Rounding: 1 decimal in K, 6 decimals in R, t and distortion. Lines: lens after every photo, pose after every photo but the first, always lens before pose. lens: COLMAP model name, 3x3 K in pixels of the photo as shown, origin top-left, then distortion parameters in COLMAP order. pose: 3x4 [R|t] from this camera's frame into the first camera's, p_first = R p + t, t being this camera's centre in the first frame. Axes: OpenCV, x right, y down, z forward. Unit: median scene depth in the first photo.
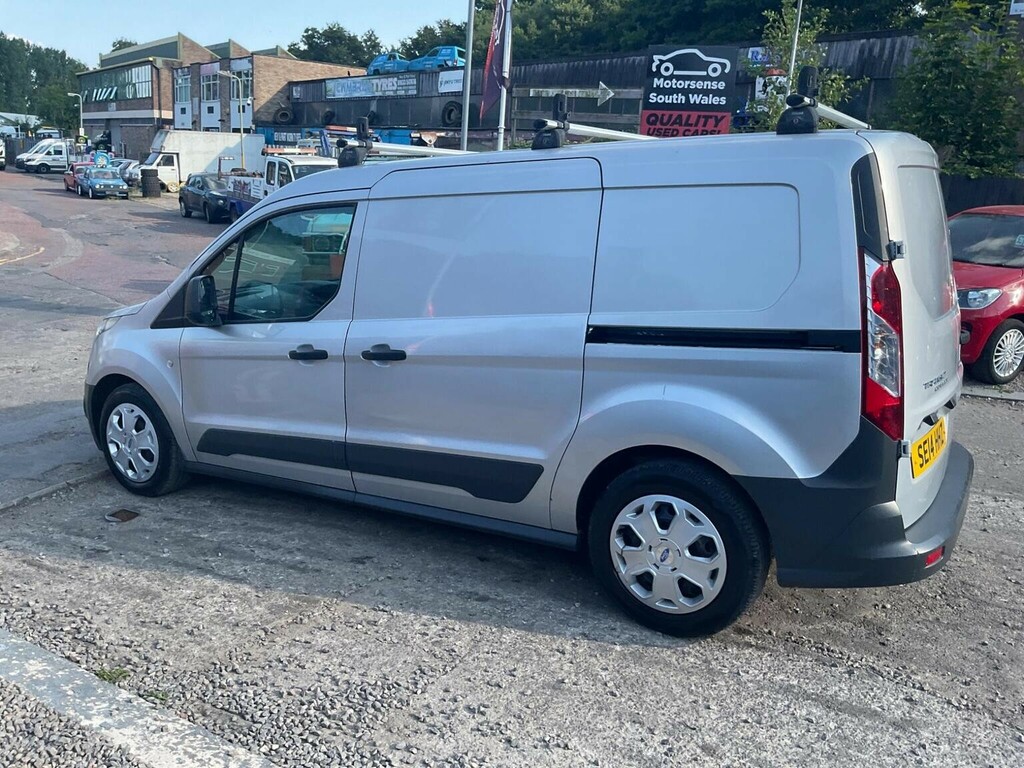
lens RADIAL K [[846.6, 0, 507.2], [0, 846.6, 386.8], [0, 0, 1]] dist [0.049471, -0.097600]
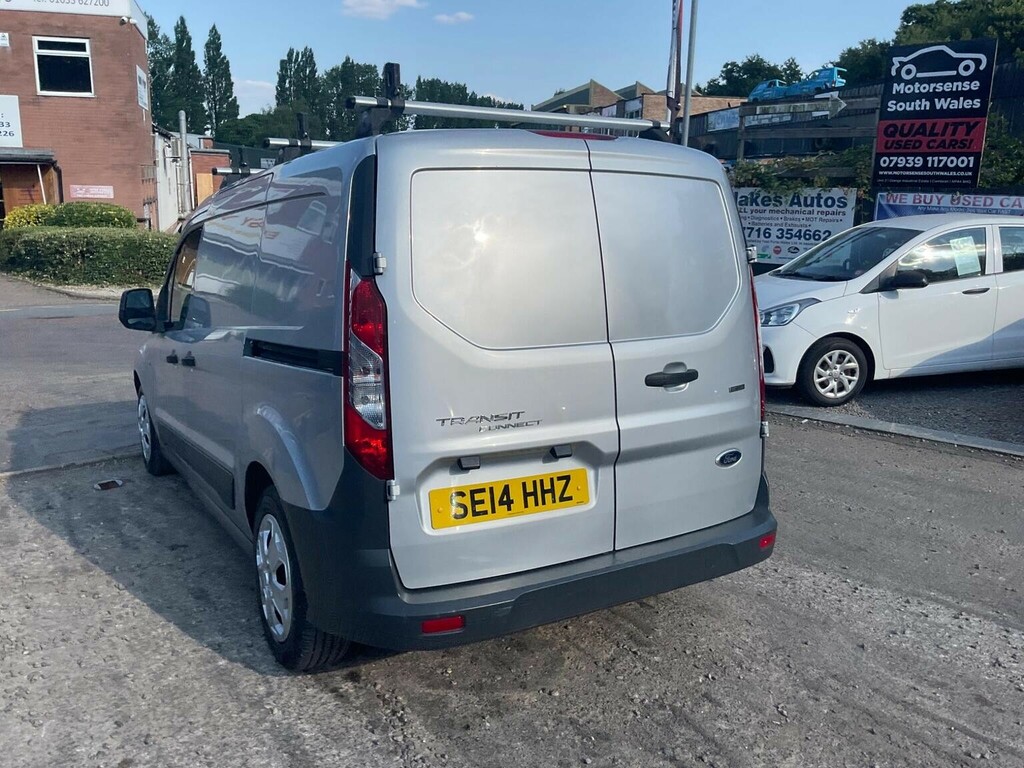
lens RADIAL K [[849.5, 0, 510.5], [0, 849.5, 387.2], [0, 0, 1]] dist [0.033955, -0.068161]
pose [[0.888100, 0.069429, -0.454376, 0.246216], [-0.086238, 0.996140, -0.016346, -0.007433], [0.451488, 0.053701, 0.890660, 0.069132]]
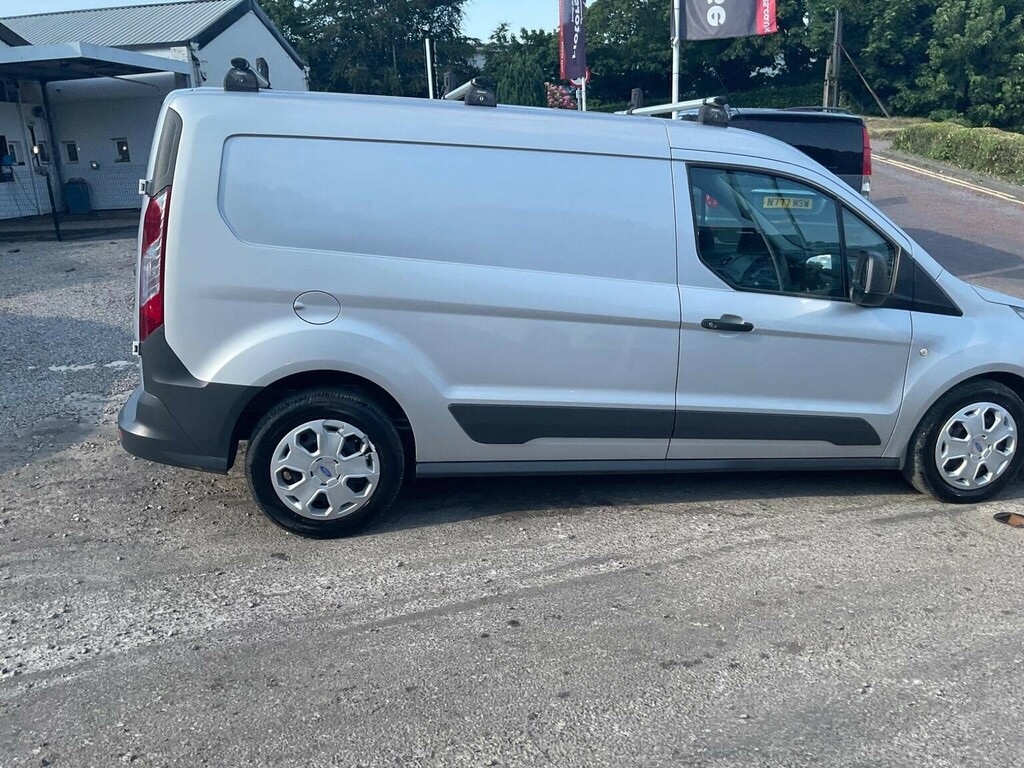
lens RADIAL K [[851.0, 0, 506.3], [0, 851.0, 382.2], [0, 0, 1]] dist [0.055353, -0.118300]
pose [[-0.734176, 0.151964, -0.661734, 0.306230], [-0.169900, 0.902503, 0.395756, -0.145648], [0.657358, 0.402983, -0.636777, 0.672309]]
